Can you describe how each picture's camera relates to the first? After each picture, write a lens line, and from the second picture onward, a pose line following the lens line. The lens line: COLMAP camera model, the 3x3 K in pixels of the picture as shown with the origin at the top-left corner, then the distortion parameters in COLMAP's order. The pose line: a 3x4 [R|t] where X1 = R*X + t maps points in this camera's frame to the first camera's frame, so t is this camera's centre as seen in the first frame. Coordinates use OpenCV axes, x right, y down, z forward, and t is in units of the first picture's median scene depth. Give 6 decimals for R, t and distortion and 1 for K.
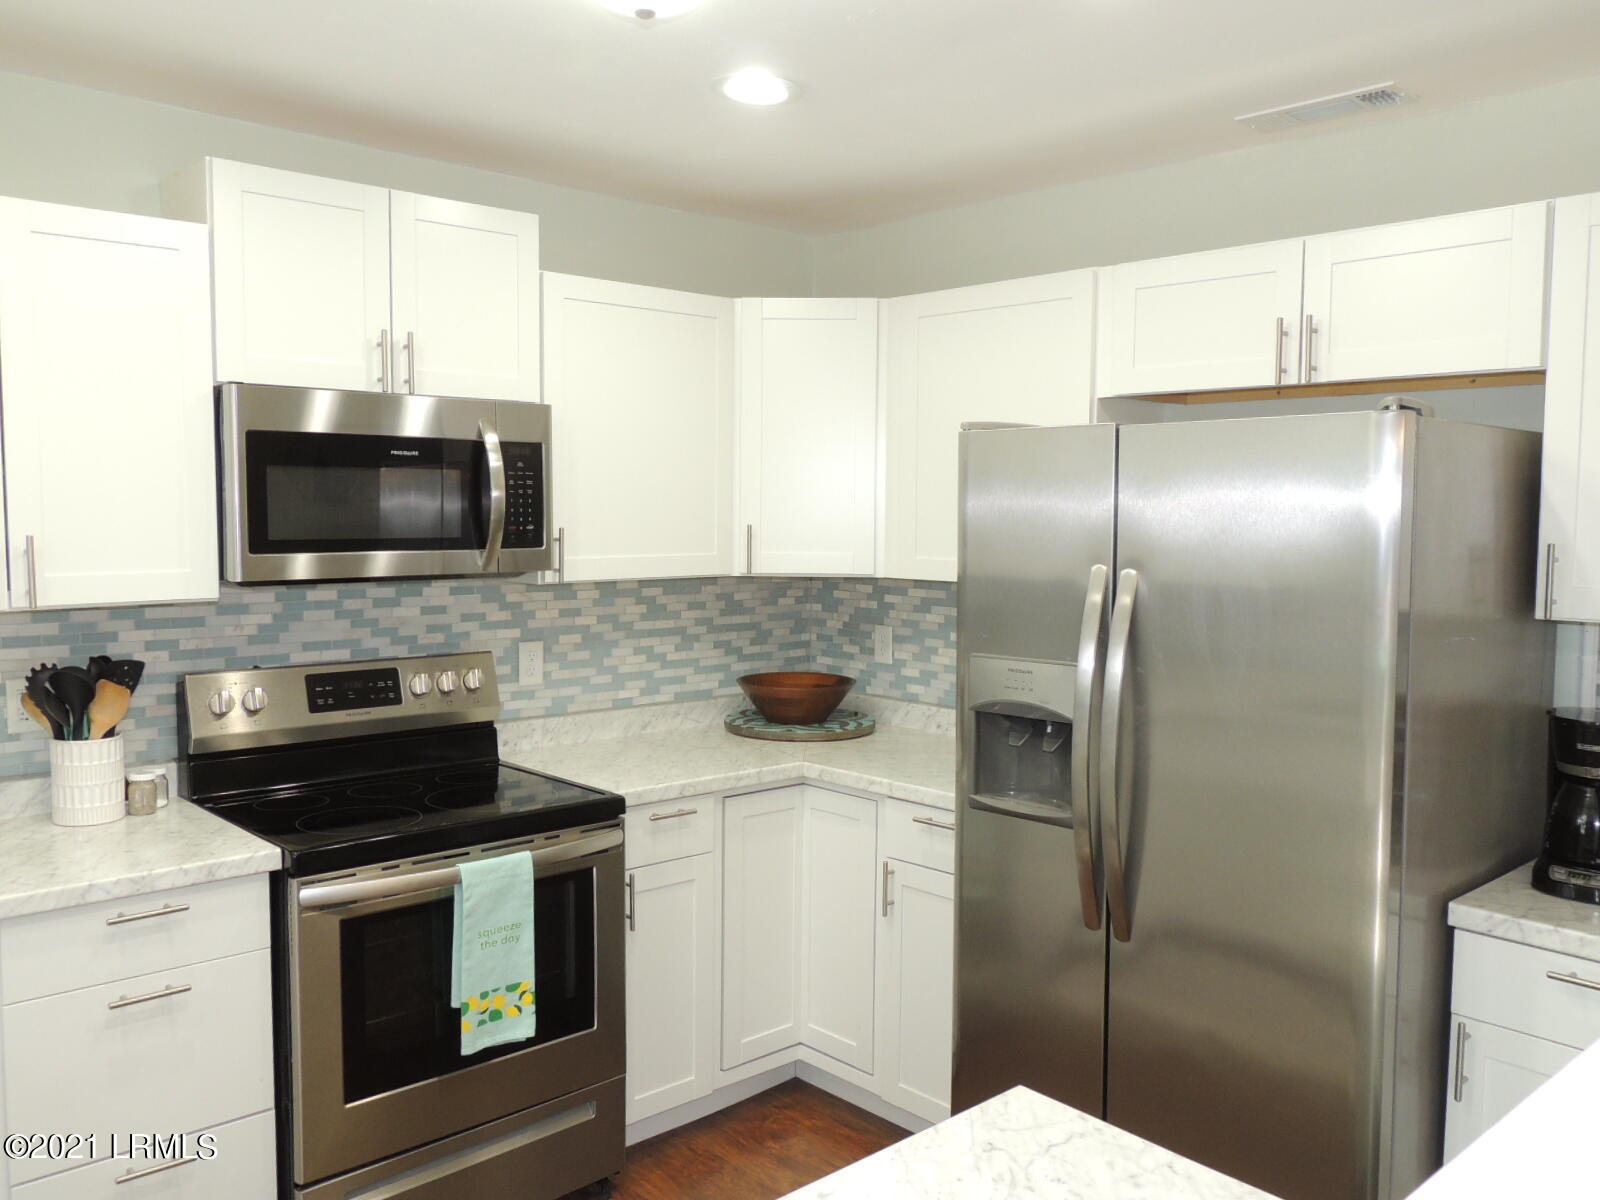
lens RADIAL K [[1288.6, 0, 804.2], [0, 1288.6, 600.1], [0, 0, 1]] dist [-0.011705, 0.002360]
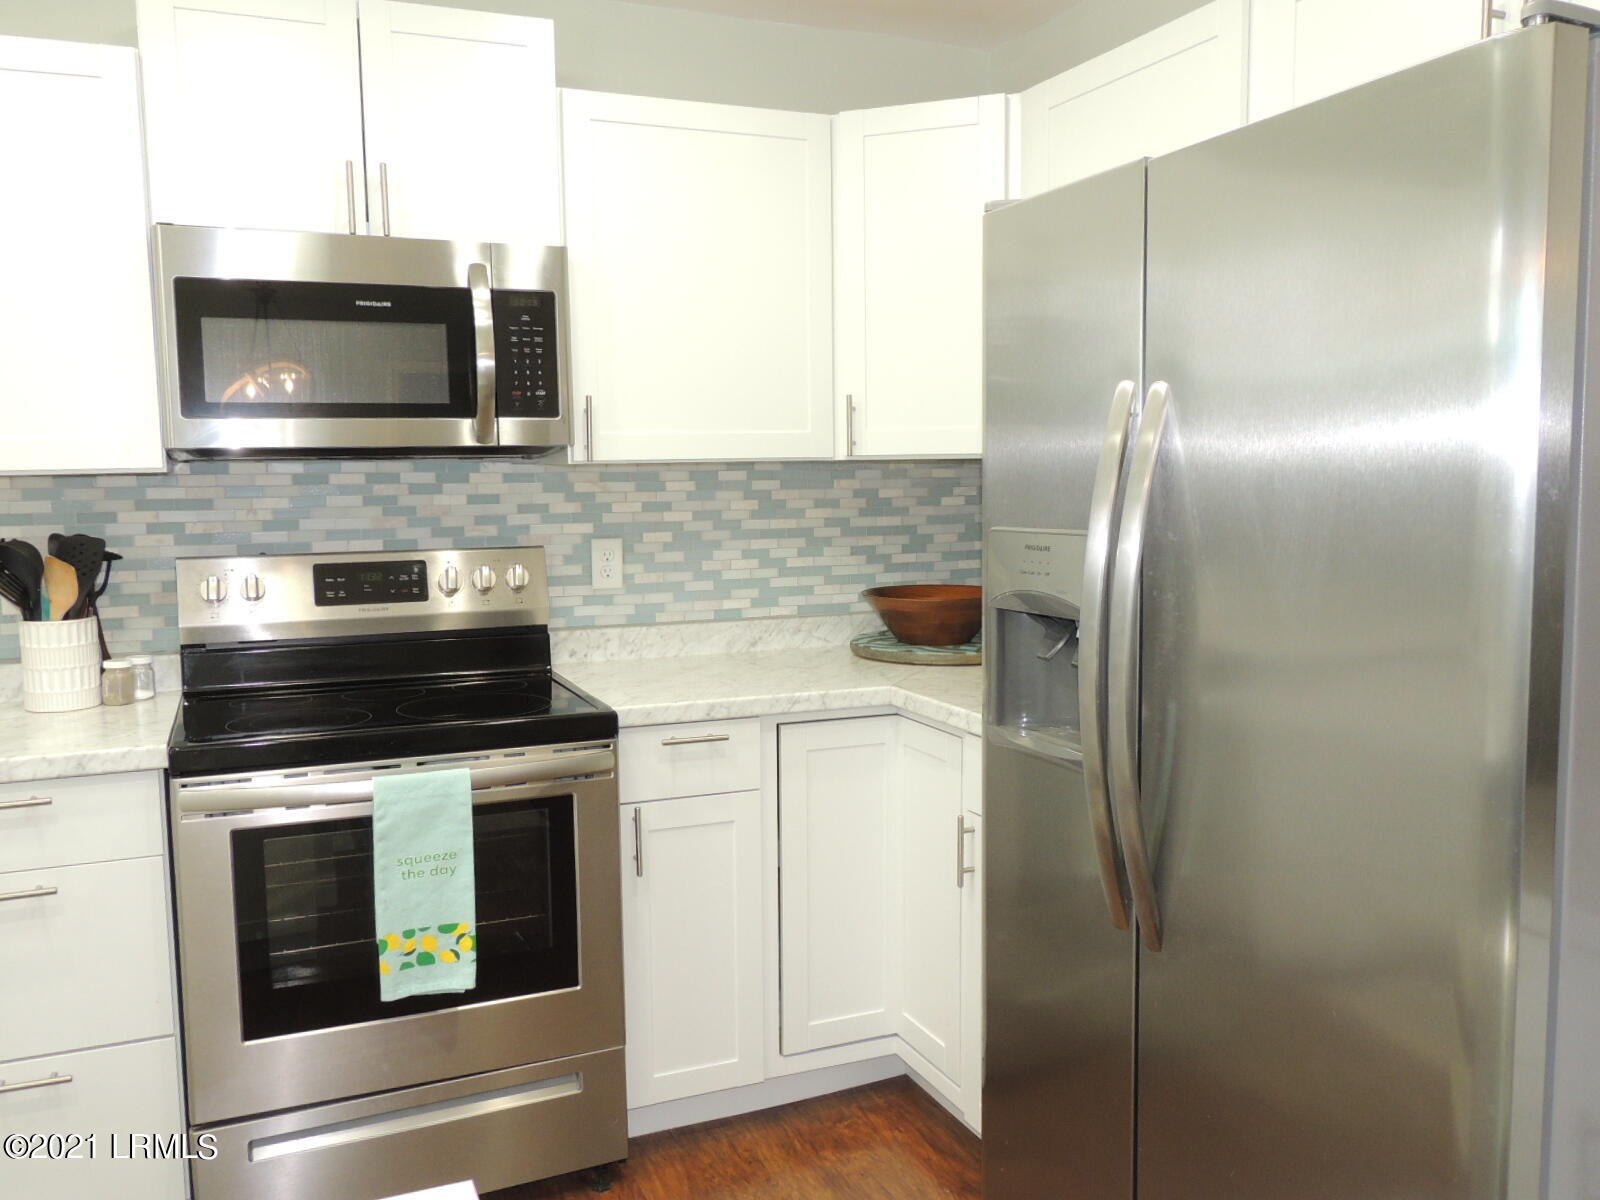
lens RADIAL K [[1288.6, 0, 796.4], [0, 1288.6, 596.9], [0, 0, 1]] dist [-0.011705, 0.002360]
pose [[0.941592, 0.014920, -0.336425, 0.235699], [-0.004590, 0.999494, 0.031480, 0.050692], [0.336724, -0.028097, 0.941184, 0.258057]]
